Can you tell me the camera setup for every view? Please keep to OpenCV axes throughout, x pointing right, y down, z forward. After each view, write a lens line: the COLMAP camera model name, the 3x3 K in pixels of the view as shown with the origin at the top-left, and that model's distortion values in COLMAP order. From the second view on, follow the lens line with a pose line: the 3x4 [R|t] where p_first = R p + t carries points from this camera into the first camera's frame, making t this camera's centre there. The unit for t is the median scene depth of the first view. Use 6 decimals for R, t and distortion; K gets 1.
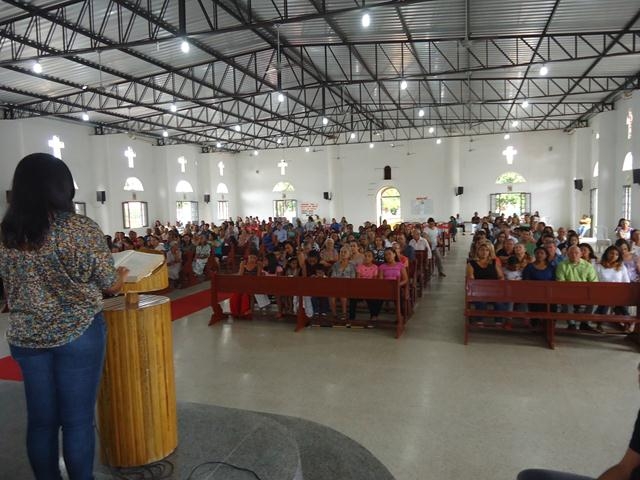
lens RADIAL K [[465.0, 0, 321.9], [0, 465.0, 237.7], [0, 0, 1]] dist [-0.001855, 0.001455]
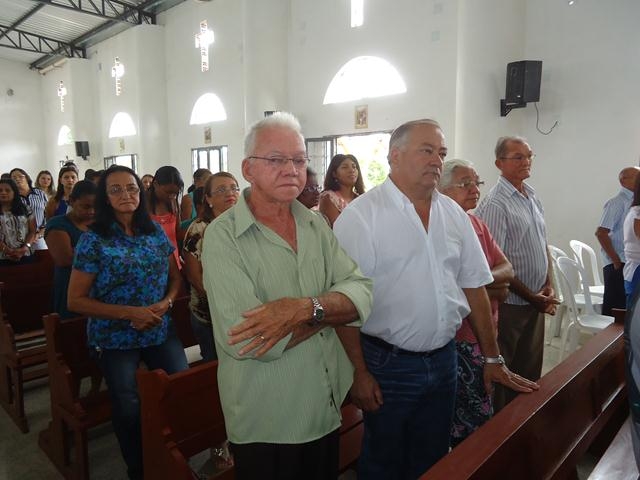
lens RADIAL K [[465.0, 0, 321.9], [0, 465.0, 237.7], [0, 0, 1]] dist [-0.001855, 0.001455]
pose [[0.460717, -0.095882, 0.882353, 0.090541], [0.042742, 0.995391, 0.085848, -0.023617], [-0.886517, -0.001838, 0.462692, 0.282408]]
